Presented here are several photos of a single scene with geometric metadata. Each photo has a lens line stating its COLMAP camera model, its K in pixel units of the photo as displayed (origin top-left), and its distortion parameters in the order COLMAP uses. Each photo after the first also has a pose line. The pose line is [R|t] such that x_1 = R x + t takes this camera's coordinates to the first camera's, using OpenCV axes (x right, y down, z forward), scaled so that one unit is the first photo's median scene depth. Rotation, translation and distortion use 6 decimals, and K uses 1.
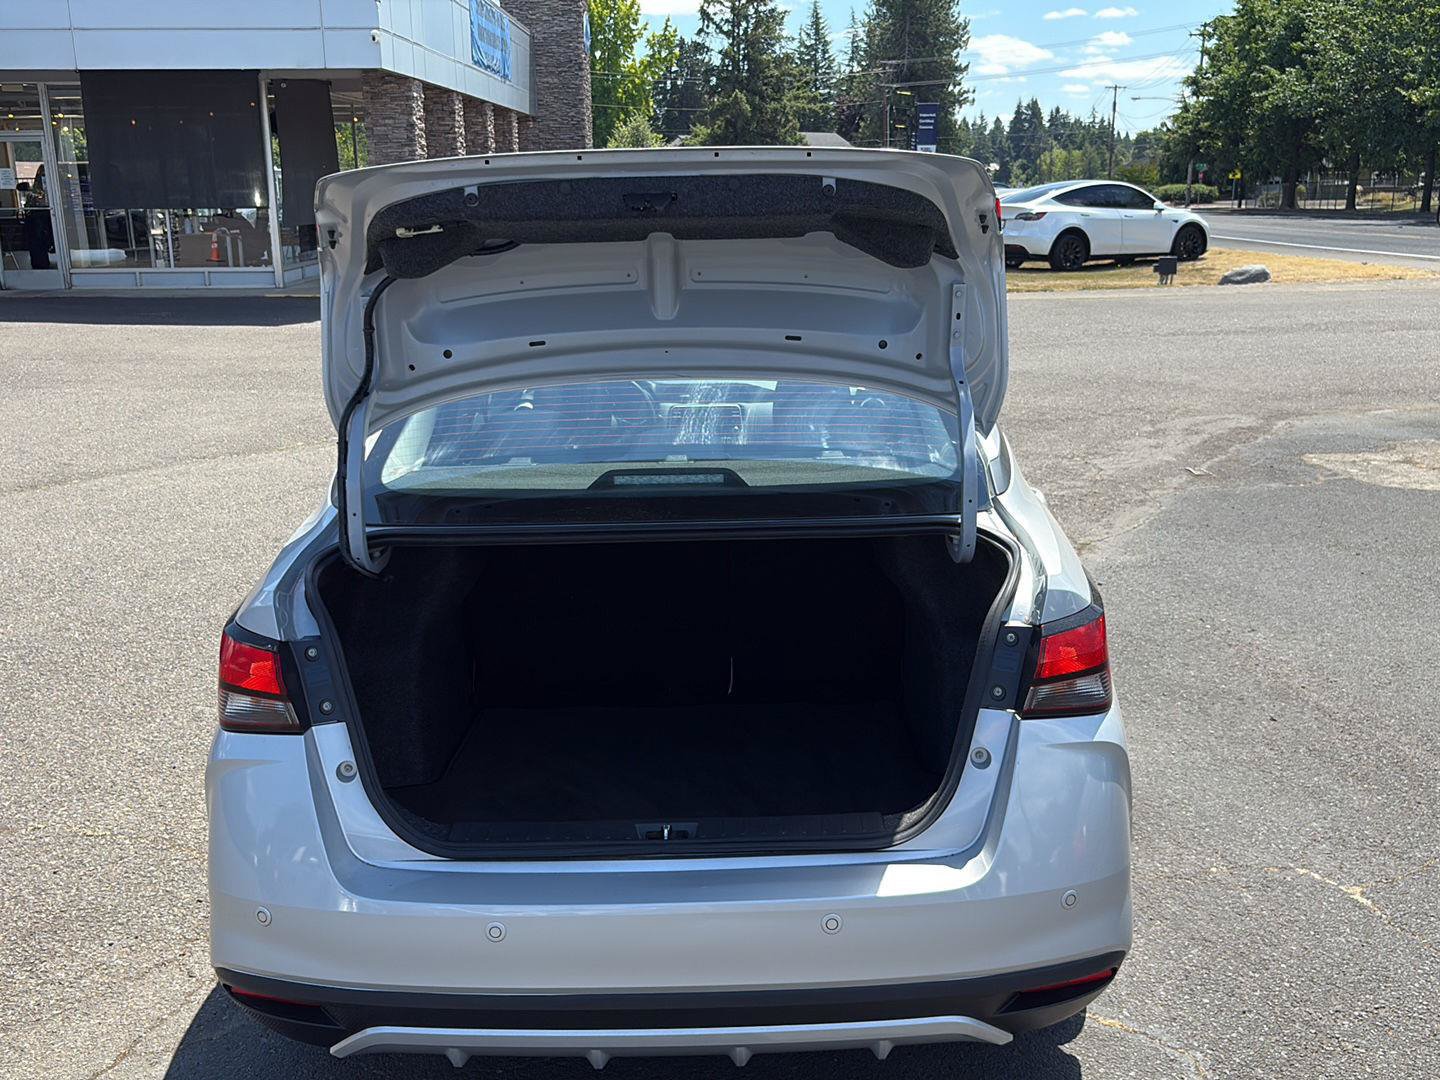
lens RADIAL K [[1379.6, 0, 716.9], [0, 1379.6, 547.7], [0, 0, 1]] dist [0.019324, 0.000000]
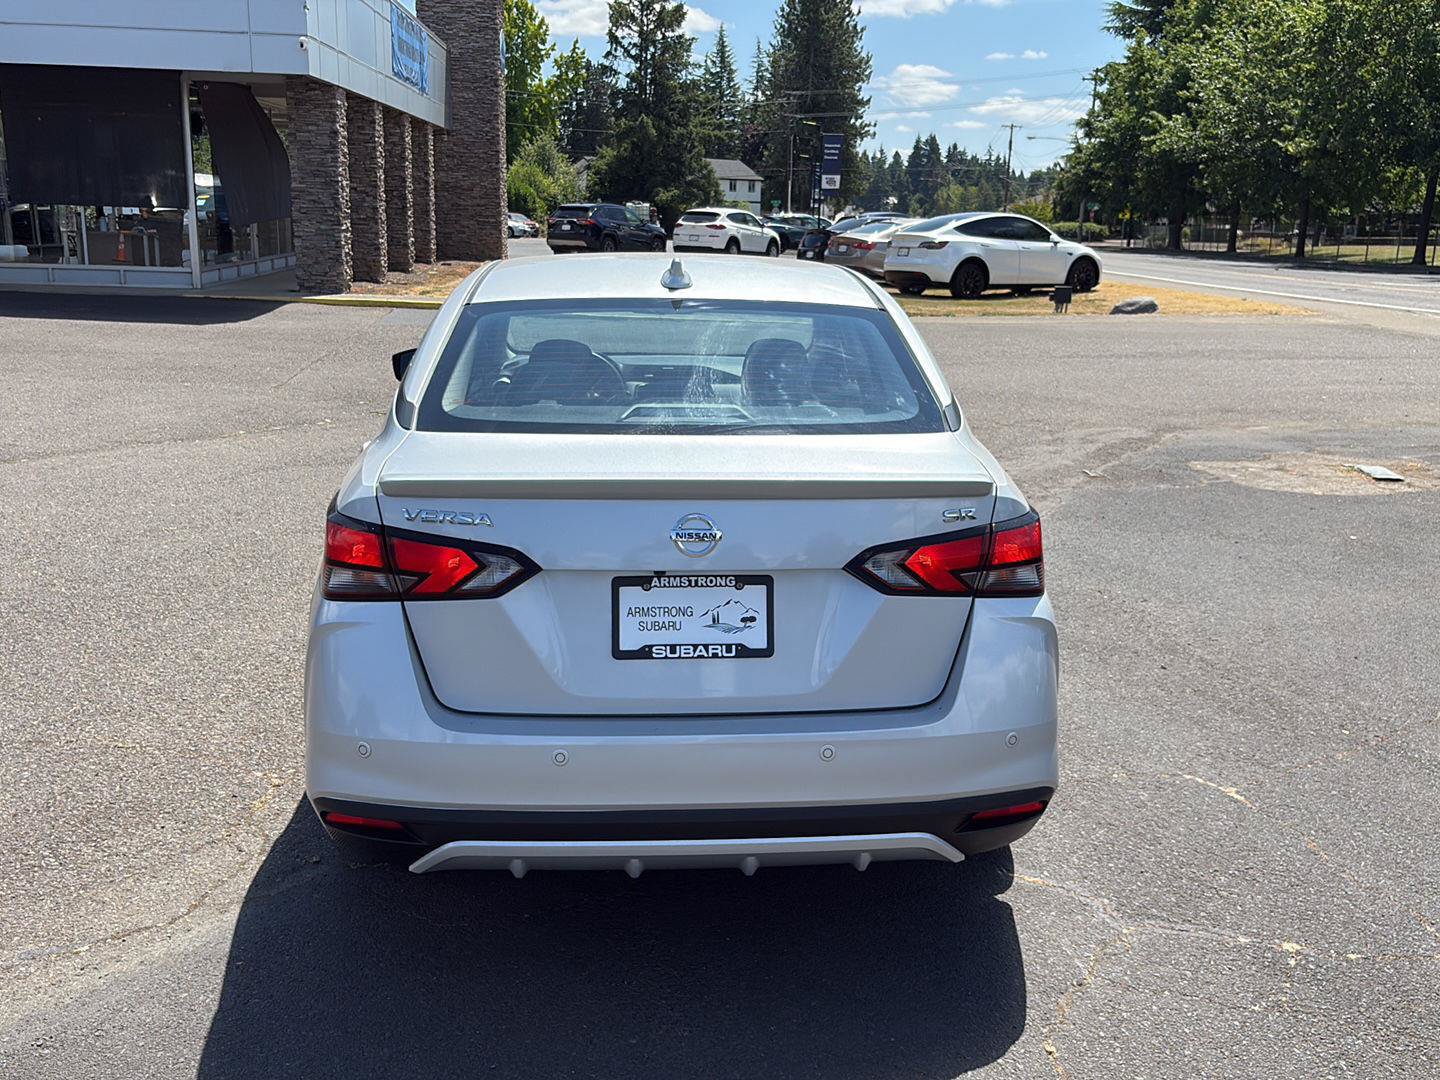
lens RADIAL K [[1379.6, 0, 719.5], [0, 1379.6, 542.5], [0, 0, 1]] dist [0.019324, 0.000000]
pose [[0.996983, 0.017161, 0.075703, -0.010361], [-0.015652, 0.999668, -0.020475, 0.009782], [-0.076029, 0.019229, 0.996920, -0.022521]]
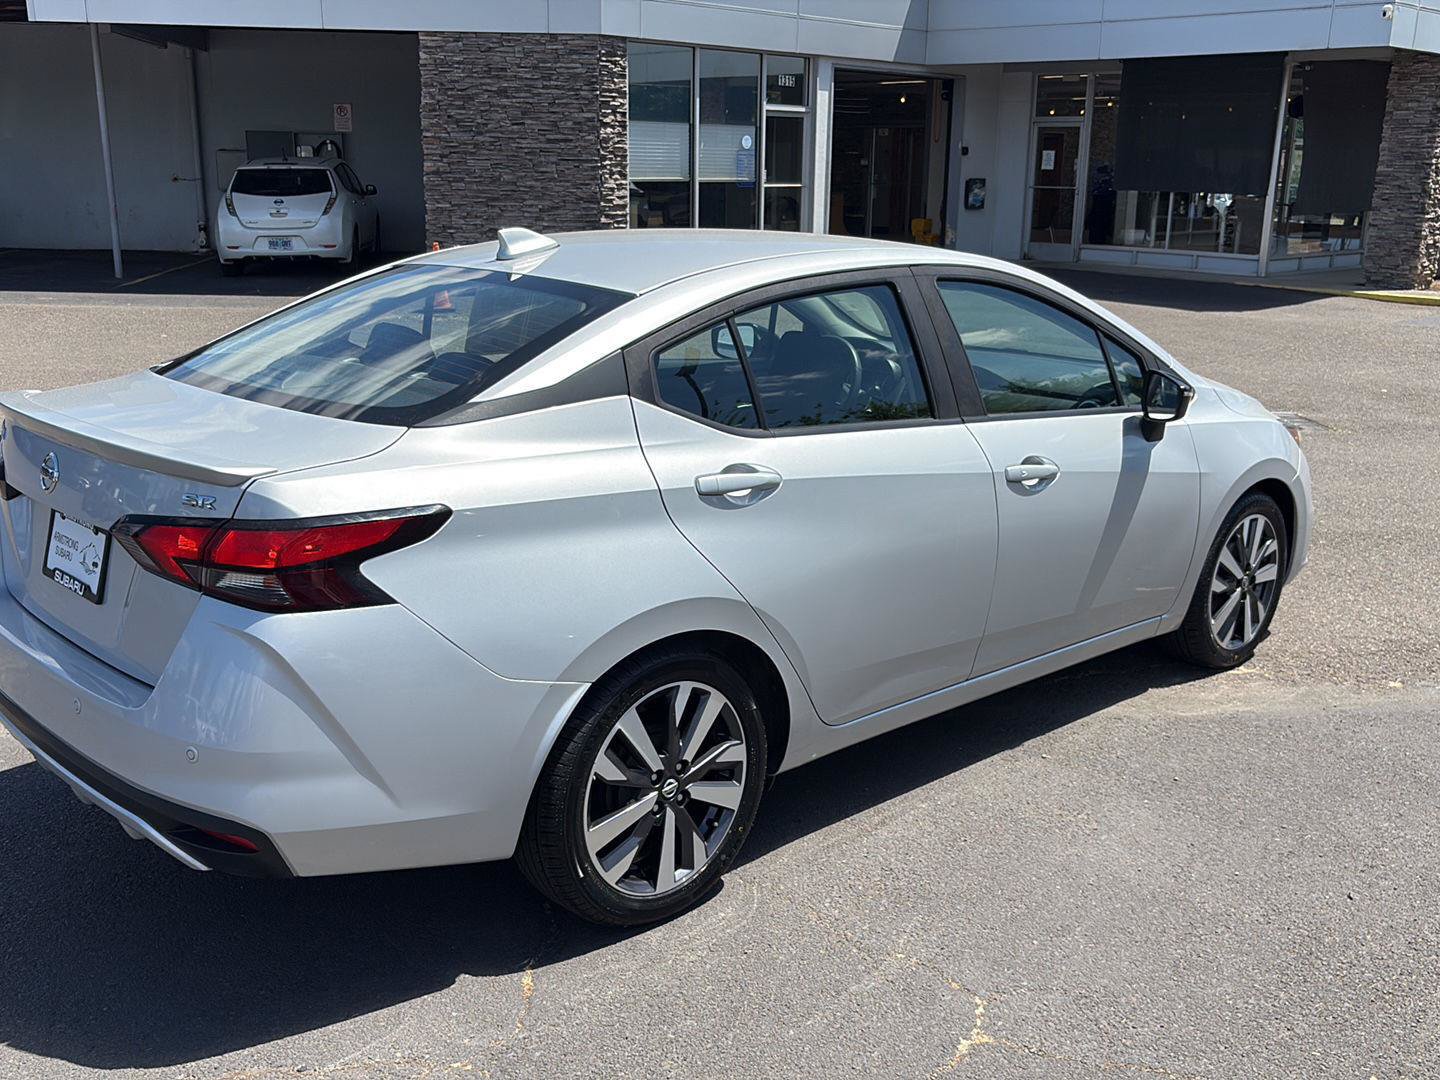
lens RADIAL K [[1379.6, 0, 729.3], [0, 1379.6, 551.6], [0, 0, 1]] dist [0.019324, 0.000000]
pose [[0.699355, 0.217917, -0.680746, 0.123299], [-0.211392, 0.972846, 0.094252, -0.010663], [0.682800, 0.077989, 0.726431, 0.042656]]
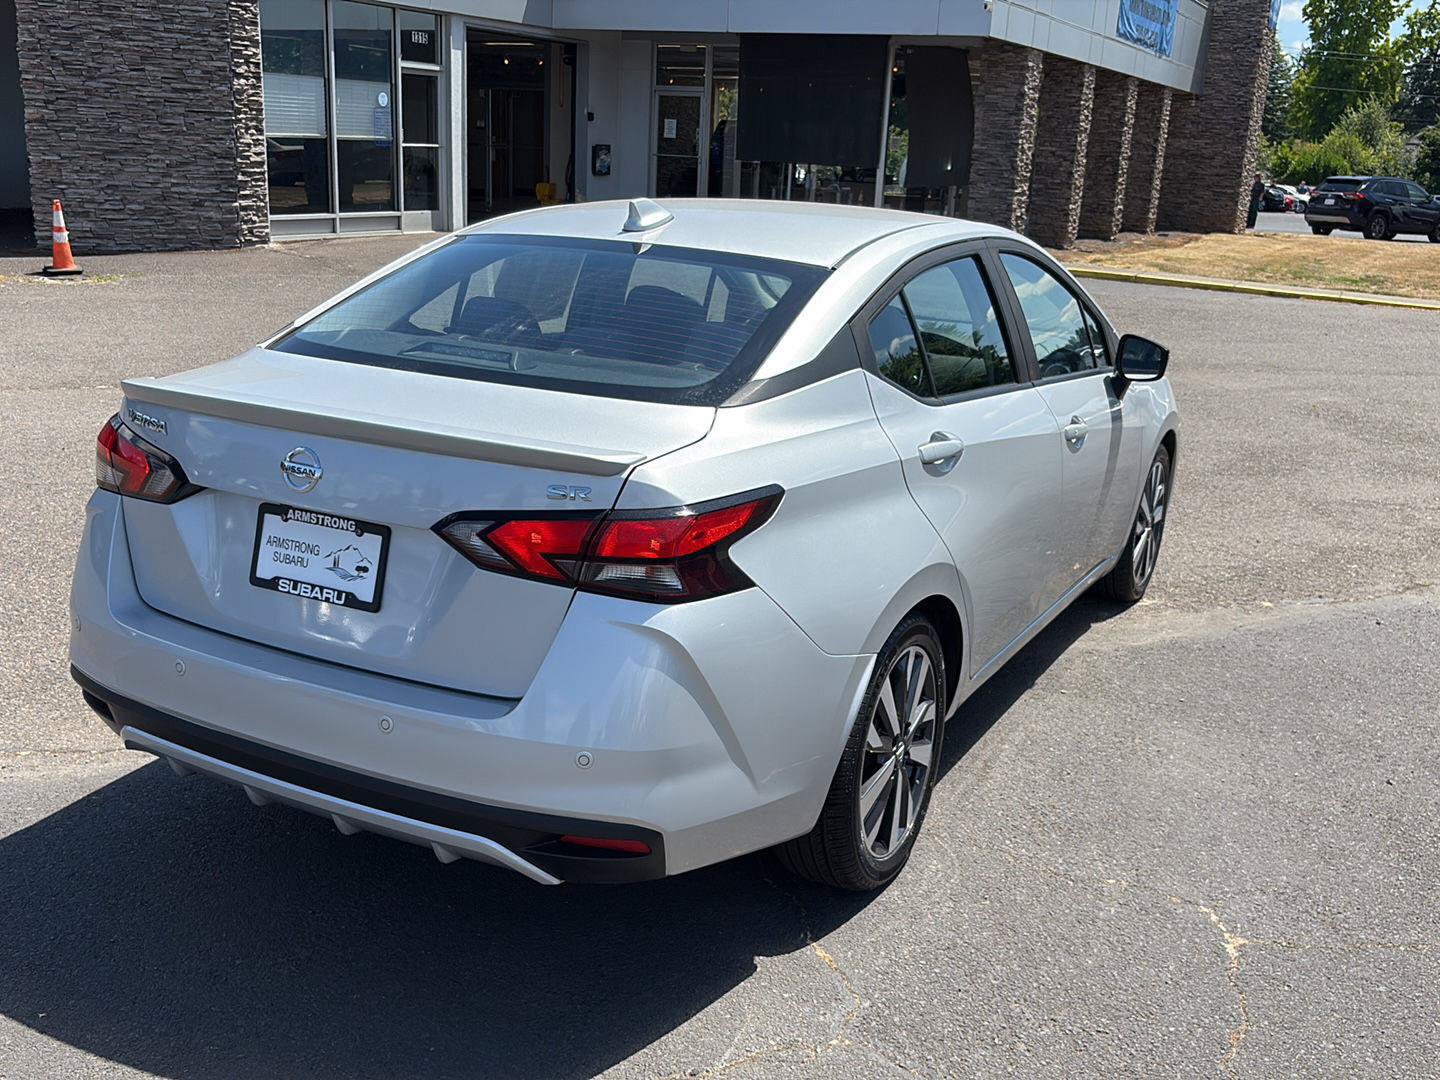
lens RADIAL K [[1379.6, 0, 726.3], [0, 1379.6, 543.9], [0, 0, 1]] dist [0.019324, 0.000000]
pose [[0.884482, 0.182037, -0.429597, 0.073905], [-0.176458, 0.982871, 0.053178, 0.000842], [0.431919, 0.028771, 0.901454, 0.006260]]
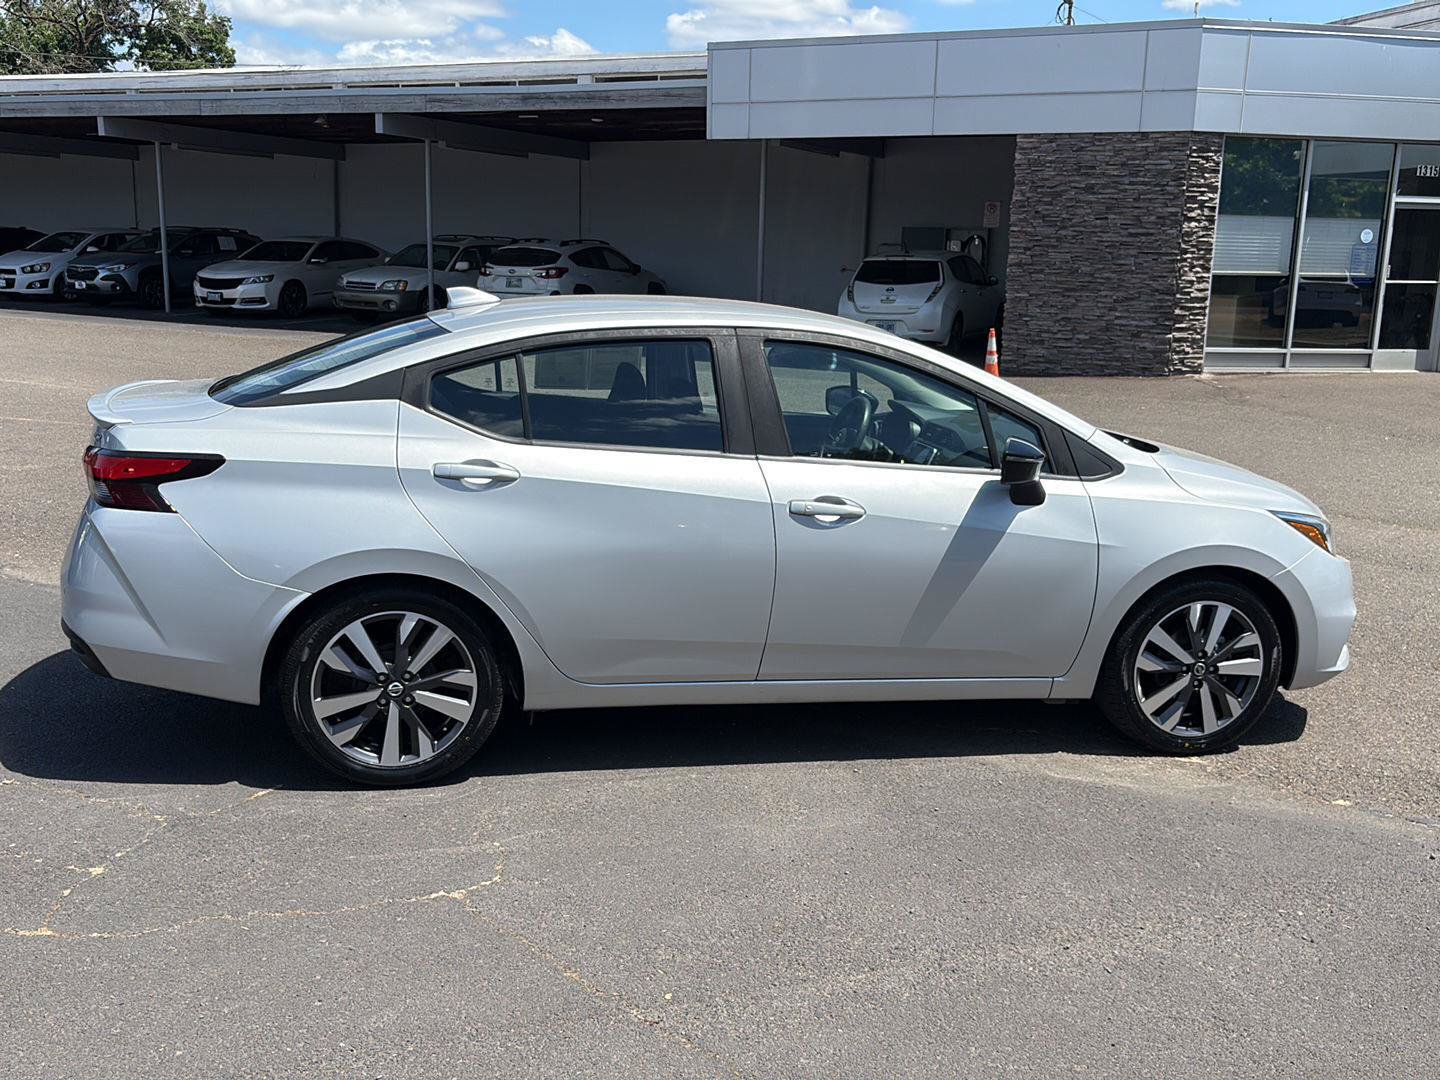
lens RADIAL K [[1379.6, 0, 734.8], [0, 1379.6, 554.4], [0, 0, 1]] dist [0.019324, 0.000000]
pose [[0.234529, 0.233289, -0.943702, 0.210595], [-0.280720, 0.945672, 0.164012, -0.033526], [0.930695, 0.226451, 0.287276, 0.121881]]
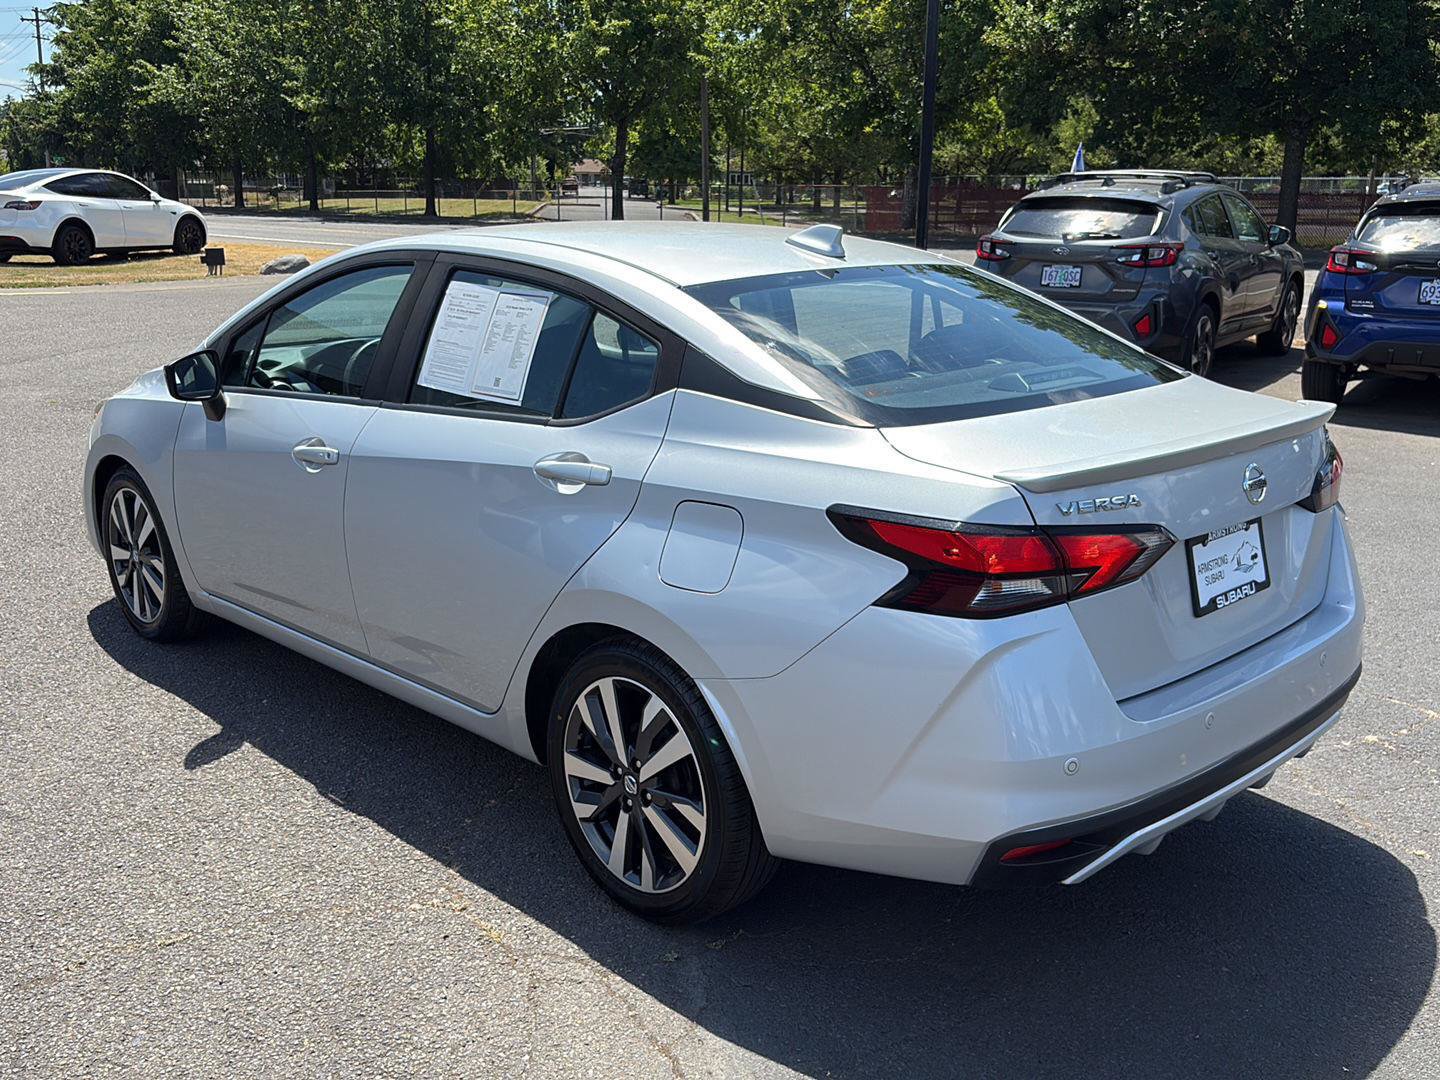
lens RADIAL K [[1379.6, 0, 732.1], [0, 1379.6, 542.7], [0, 0, 1]] dist [0.019324, 0.000000]
pose [[0.718977, -0.154065, 0.677744, -0.119216], [0.155222, 0.986087, 0.059492, -0.002390], [-0.677480, 0.062427, 0.732888, 0.032801]]
